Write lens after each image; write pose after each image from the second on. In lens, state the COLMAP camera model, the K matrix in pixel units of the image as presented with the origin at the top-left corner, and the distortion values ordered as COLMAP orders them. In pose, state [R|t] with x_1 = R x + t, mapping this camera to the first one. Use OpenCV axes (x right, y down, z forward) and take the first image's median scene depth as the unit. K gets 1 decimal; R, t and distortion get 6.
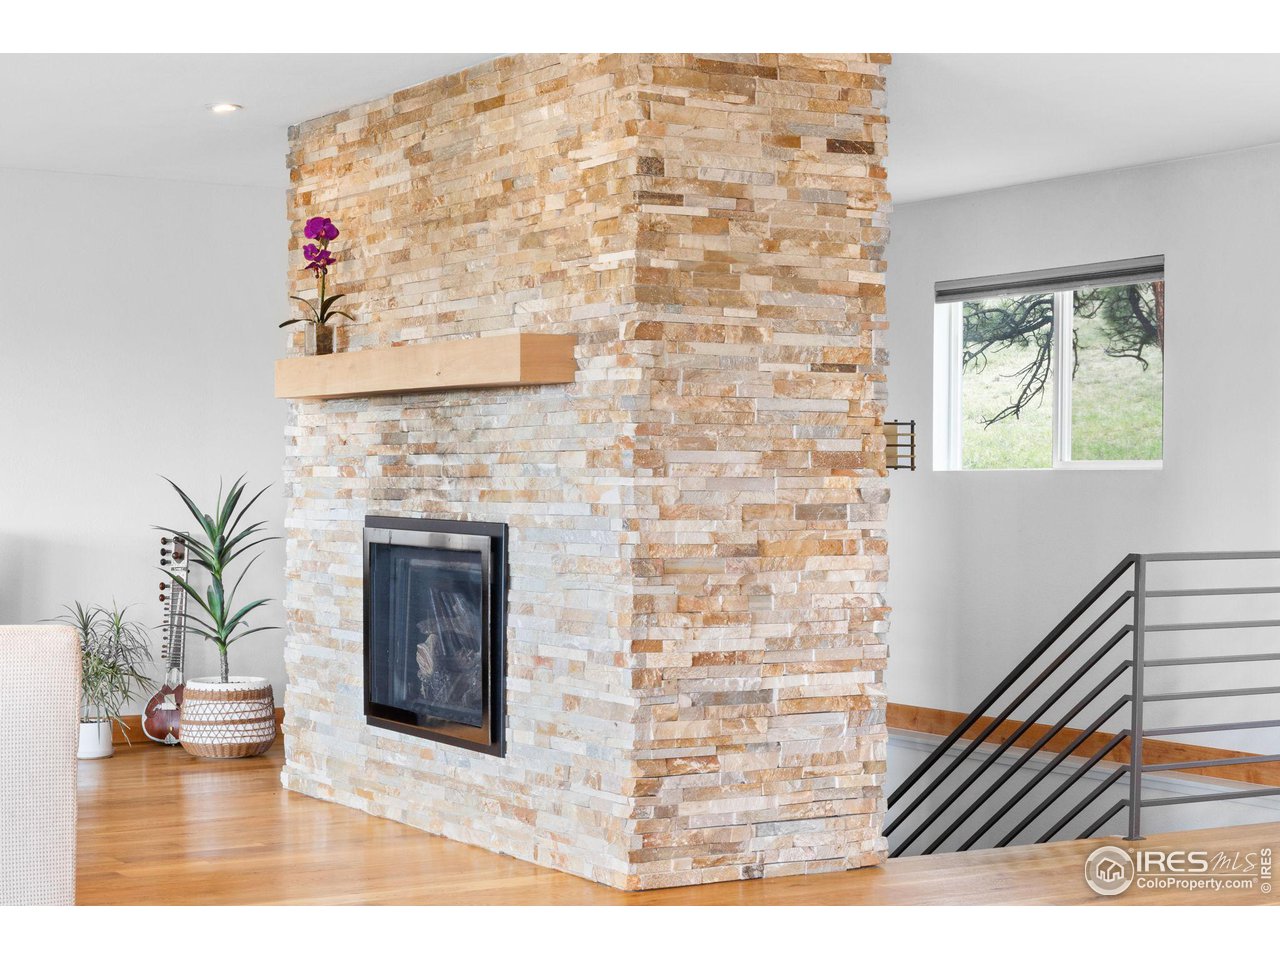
lens RADIAL K [[2374.5, 0, 639.6], [0, 2374.5, 478.4], [0, 0, 1]] dist [-0.025050, 0.000000]
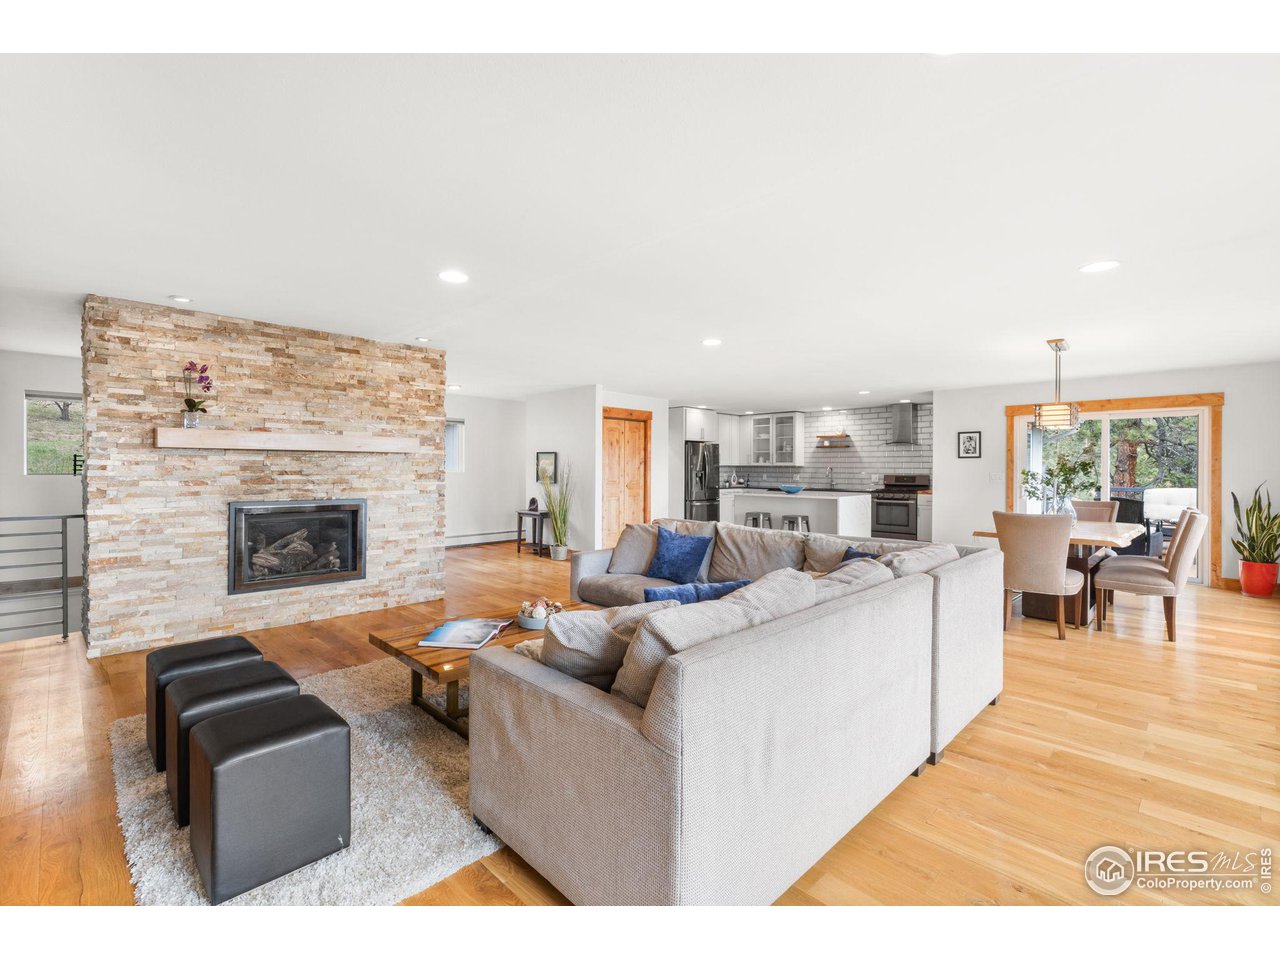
lens RADIAL K [[568.5, 0, 642.8], [0, 568.5, 470.2], [0, 0, 1]] dist [0.002091, 0.000456]
pose [[-0.261612, -0.010726, 0.965113, -0.826367], [-0.007155, 0.999932, 0.009174, -0.025289], [-0.965147, -0.004506, -0.261671, 0.858474]]
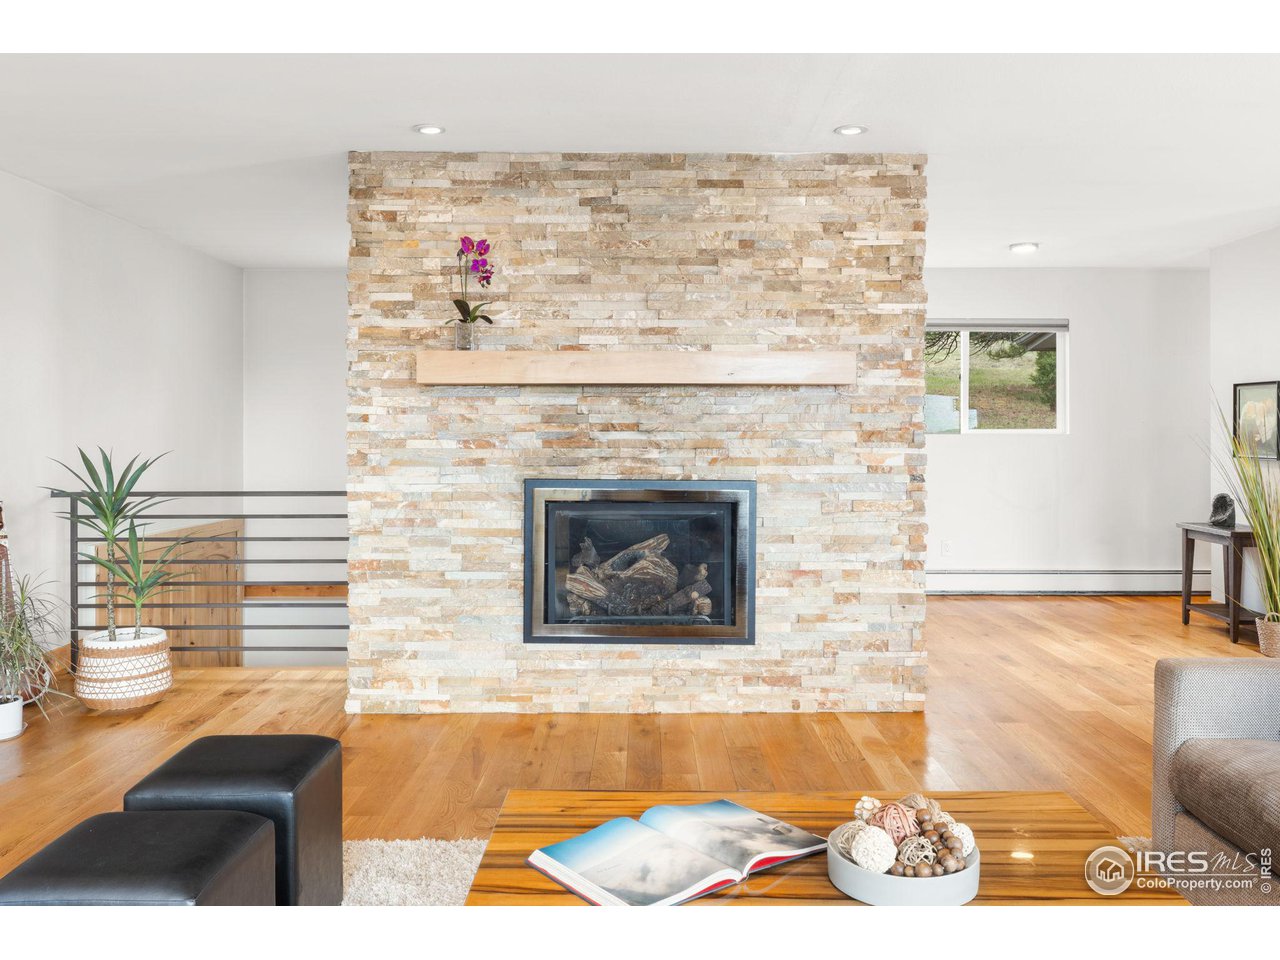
lens RADIAL K [[1048.1, 0, 651.2], [0, 1048.1, 425.9], [0, 0, 1]] dist [-0.003626, -0.000718]
pose [[0.493439, 0.000030, 0.869781, -0.639670], [0.001391, 0.999999, -0.000824, -0.013678], [-0.869780, 0.001617, 0.493438, 0.746462]]
